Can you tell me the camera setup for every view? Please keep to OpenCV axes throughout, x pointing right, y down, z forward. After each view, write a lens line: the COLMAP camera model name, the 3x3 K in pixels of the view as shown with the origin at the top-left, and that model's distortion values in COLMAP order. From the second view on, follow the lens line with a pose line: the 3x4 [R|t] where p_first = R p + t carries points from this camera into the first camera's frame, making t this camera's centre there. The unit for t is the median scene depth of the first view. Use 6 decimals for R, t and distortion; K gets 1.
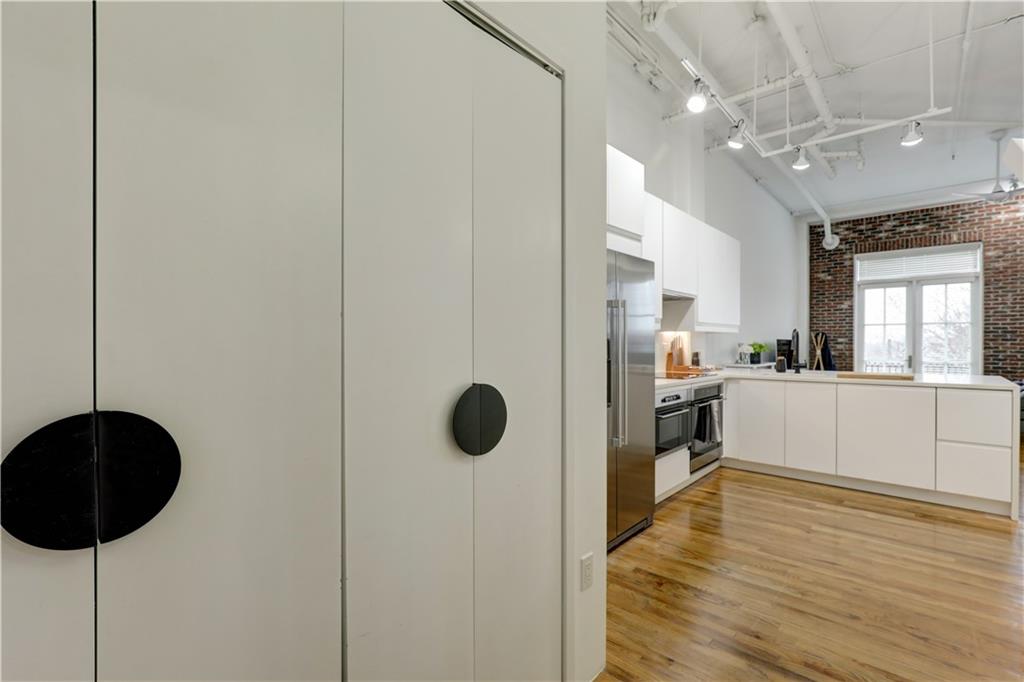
lens RADIAL K [[465.5, 0, 518.4], [0, 465.5, 346.4], [0, 0, 1]] dist [-0.024038, 0.011199]
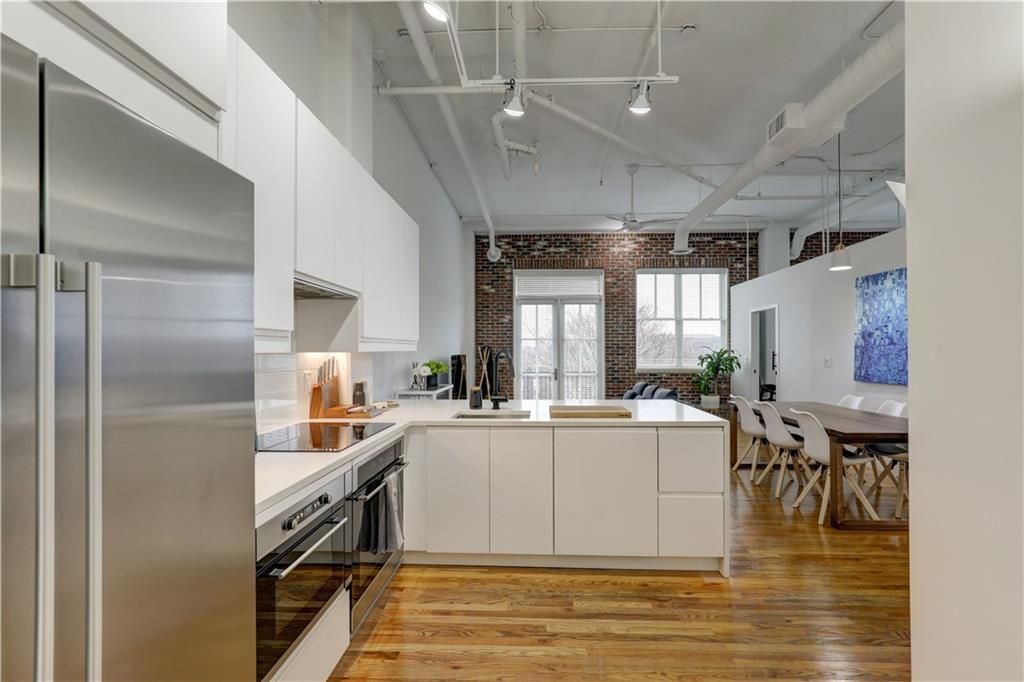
lens RADIAL K [[473.6, 0, 512.5], [0, 473.6, 346.2], [0, 0, 1]] dist [-0.025416, 0.001491]
pose [[0.776657, 0.006362, 0.629892, 0.082677], [0.004425, 0.999869, -0.015555, -0.016502], [-0.629908, 0.014868, 0.776527, 0.219025]]
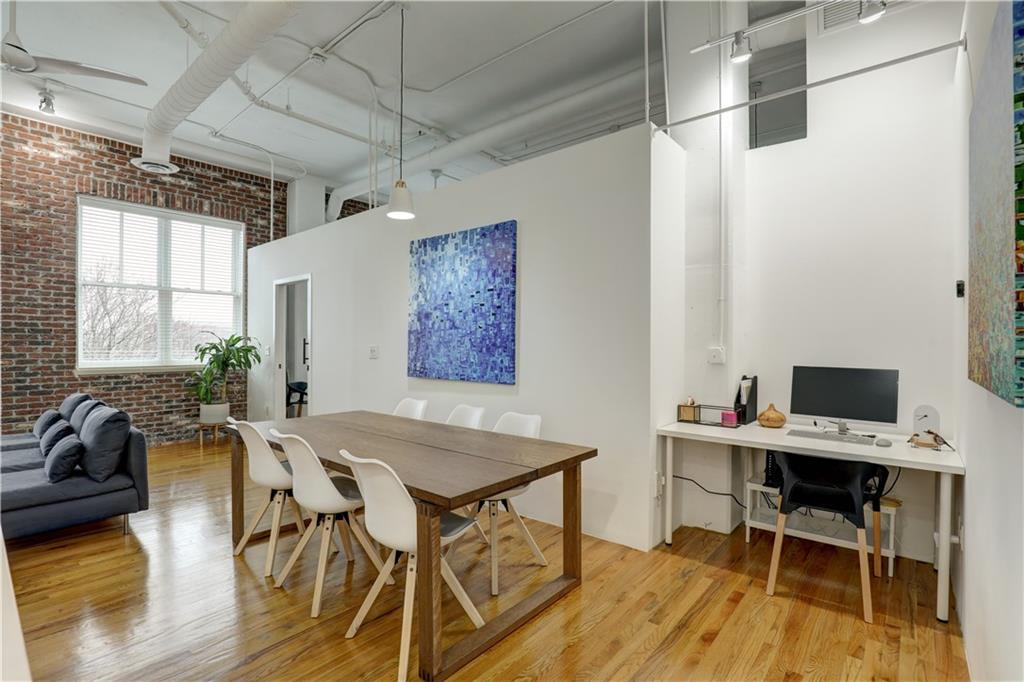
lens RADIAL K [[483.9, 0, 513.4], [0, 483.9, 343.6], [0, 0, 1]] dist [-0.028828, 0.005506]
pose [[-0.029981, -0.004774, 0.999539, 0.360259], [0.004840, 0.999976, 0.004922, -0.012951], [-0.999539, 0.004986, -0.029957, 0.333244]]
